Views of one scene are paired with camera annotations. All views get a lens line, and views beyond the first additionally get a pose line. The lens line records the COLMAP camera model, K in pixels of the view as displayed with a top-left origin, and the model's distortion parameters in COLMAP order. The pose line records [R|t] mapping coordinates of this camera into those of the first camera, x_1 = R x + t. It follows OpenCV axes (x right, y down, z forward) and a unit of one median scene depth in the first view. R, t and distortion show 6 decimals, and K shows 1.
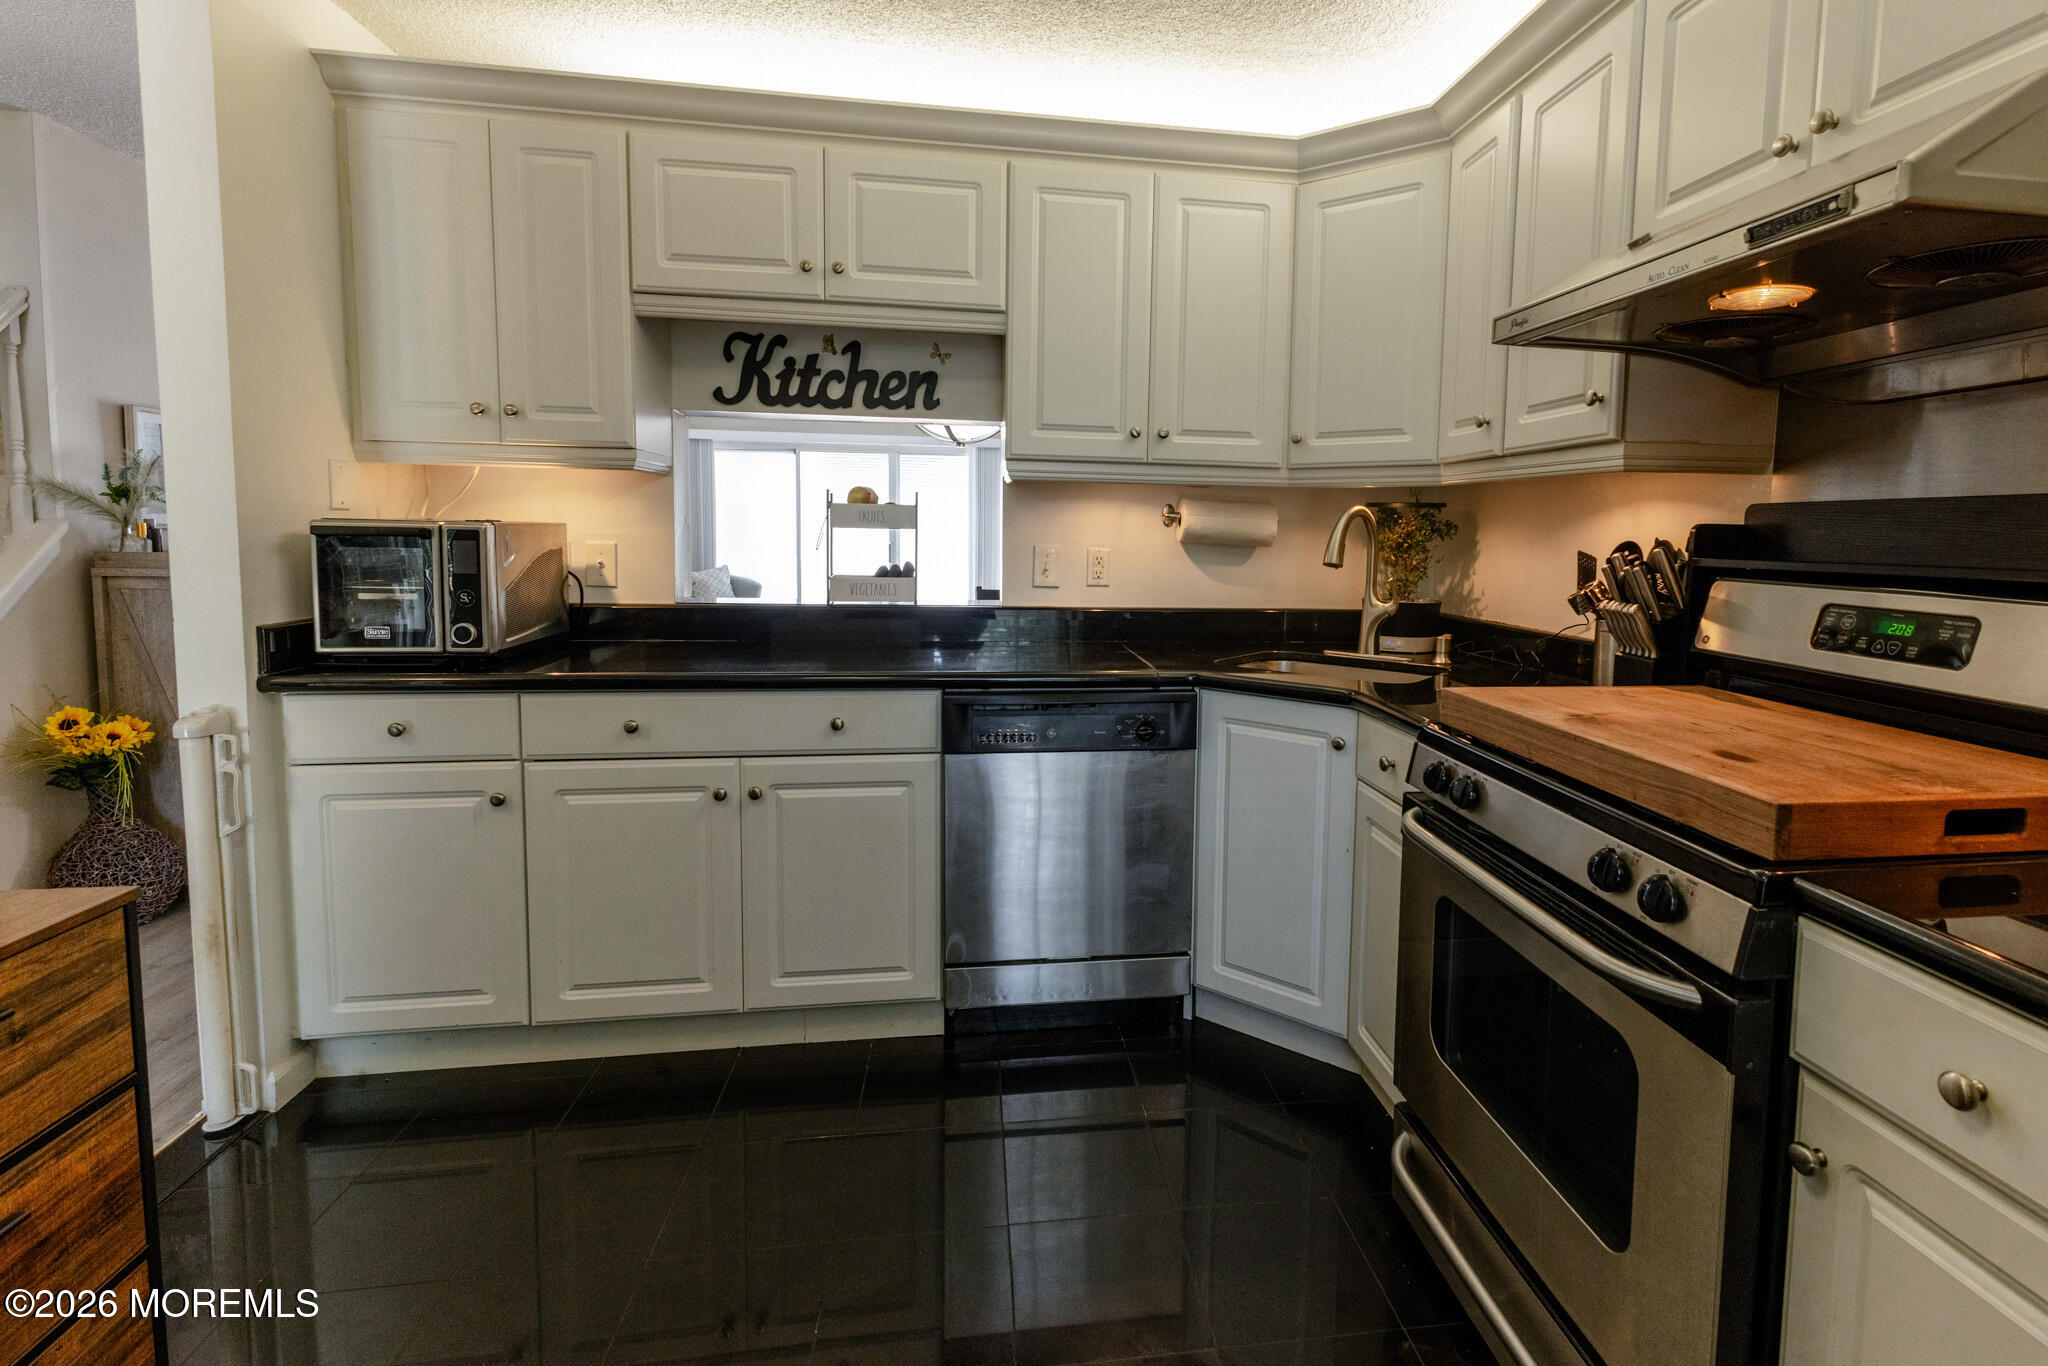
lens RADIAL K [[968.8, 0, 1074.3], [0, 968.8, 599.0], [0, 0, 1]] dist [0.005531, 0.002001]
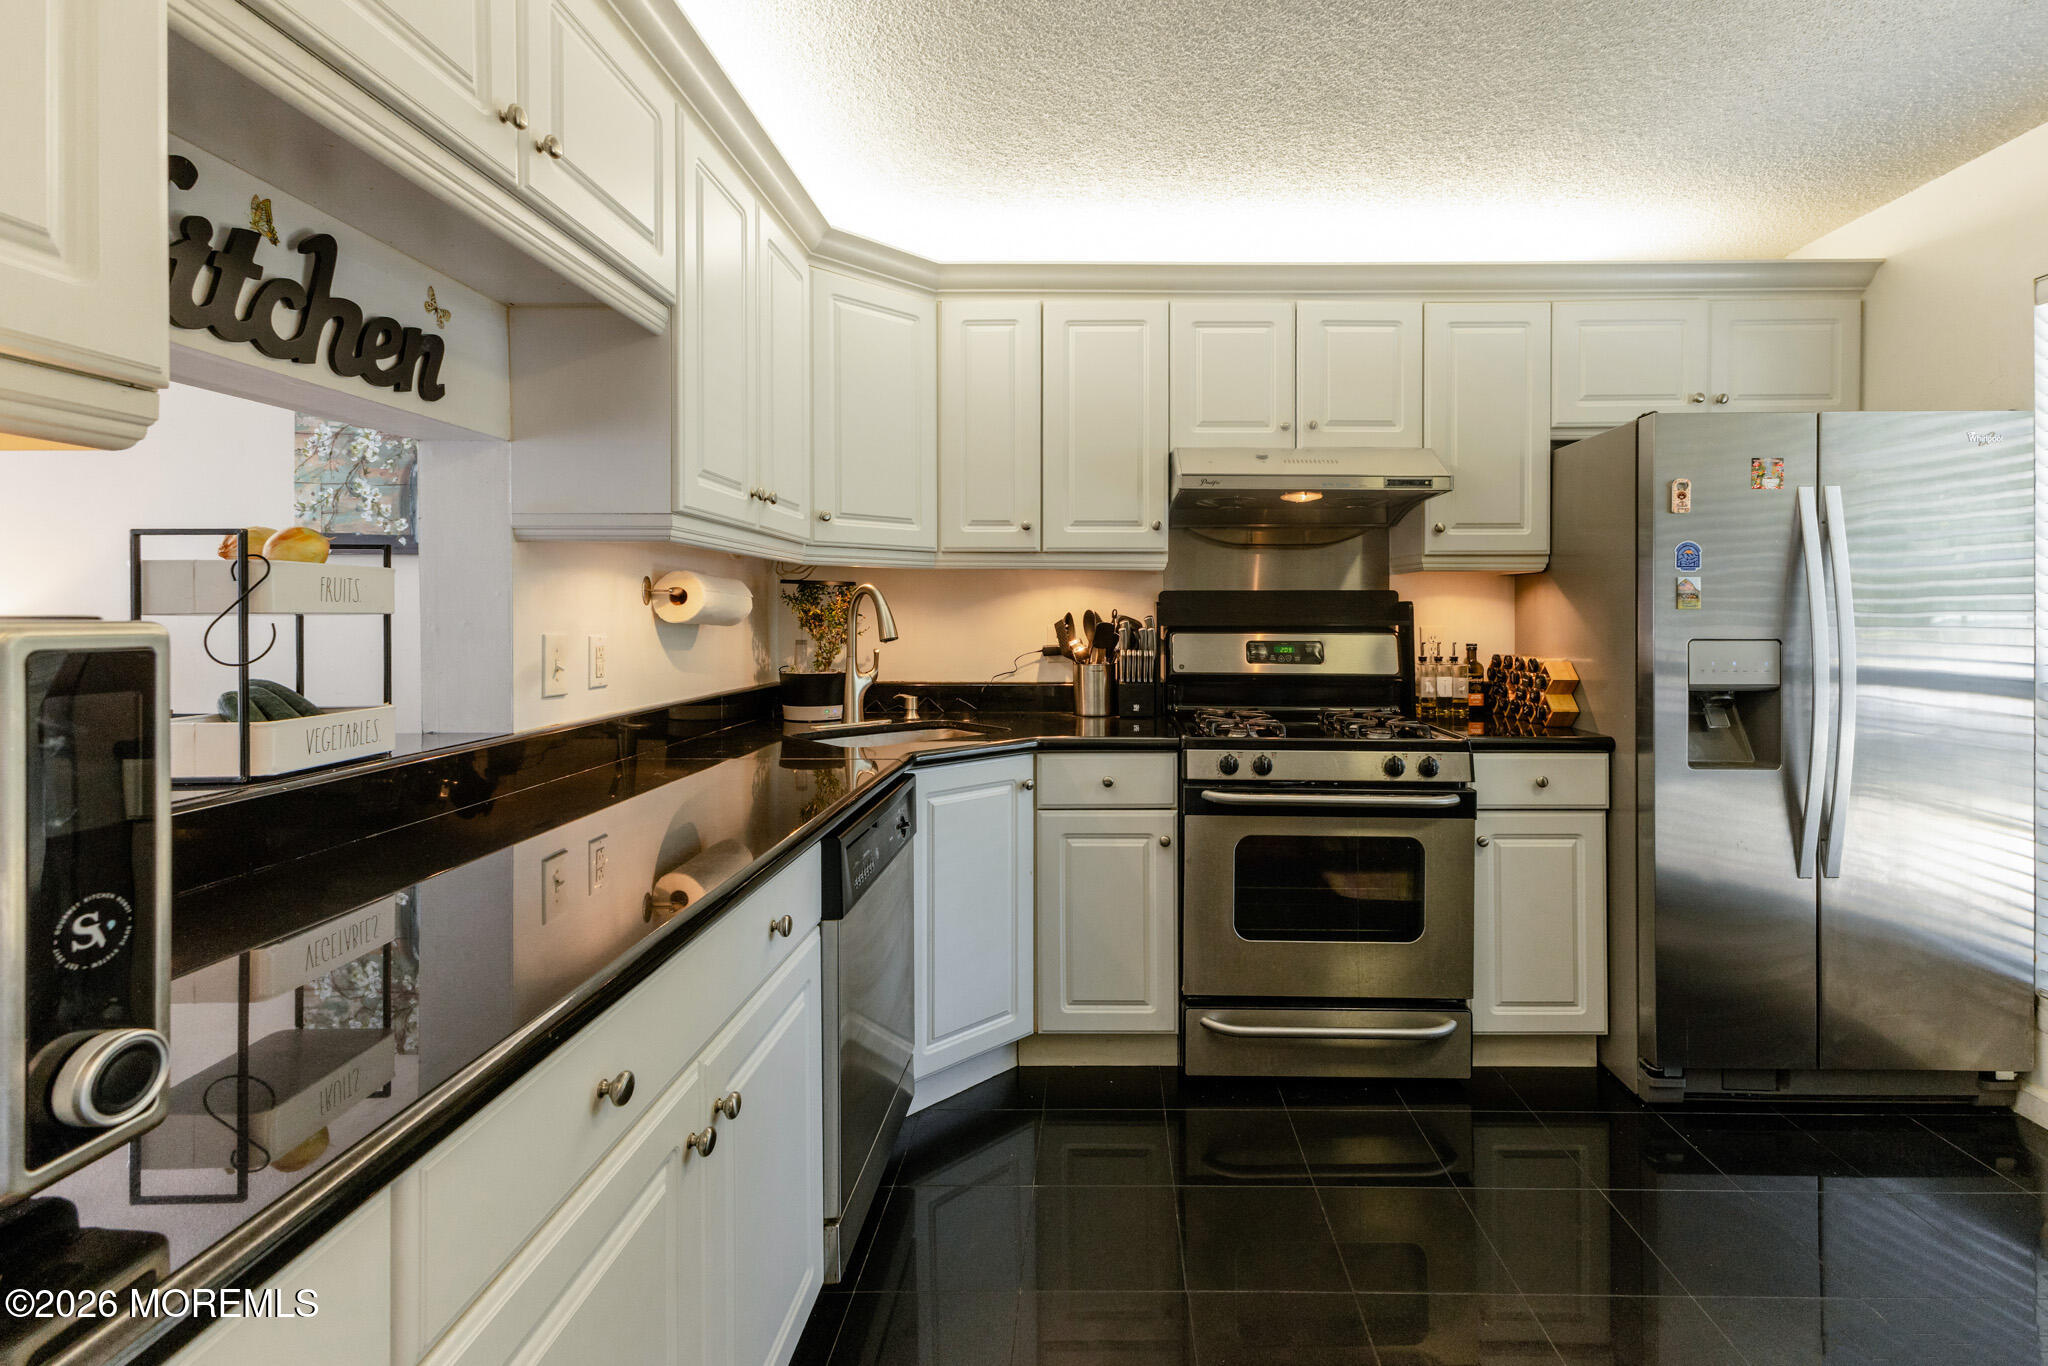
lens RADIAL K [[968.8, 0, 1091.3], [0, 968.8, 608.1], [0, 0, 1]] dist [0.005531, 0.002001]
pose [[0.115316, -0.012903, 0.993245, -0.799358], [0.070732, 0.997484, 0.004746, -0.060953], [-0.990807, 0.069707, 0.115939, 0.674900]]
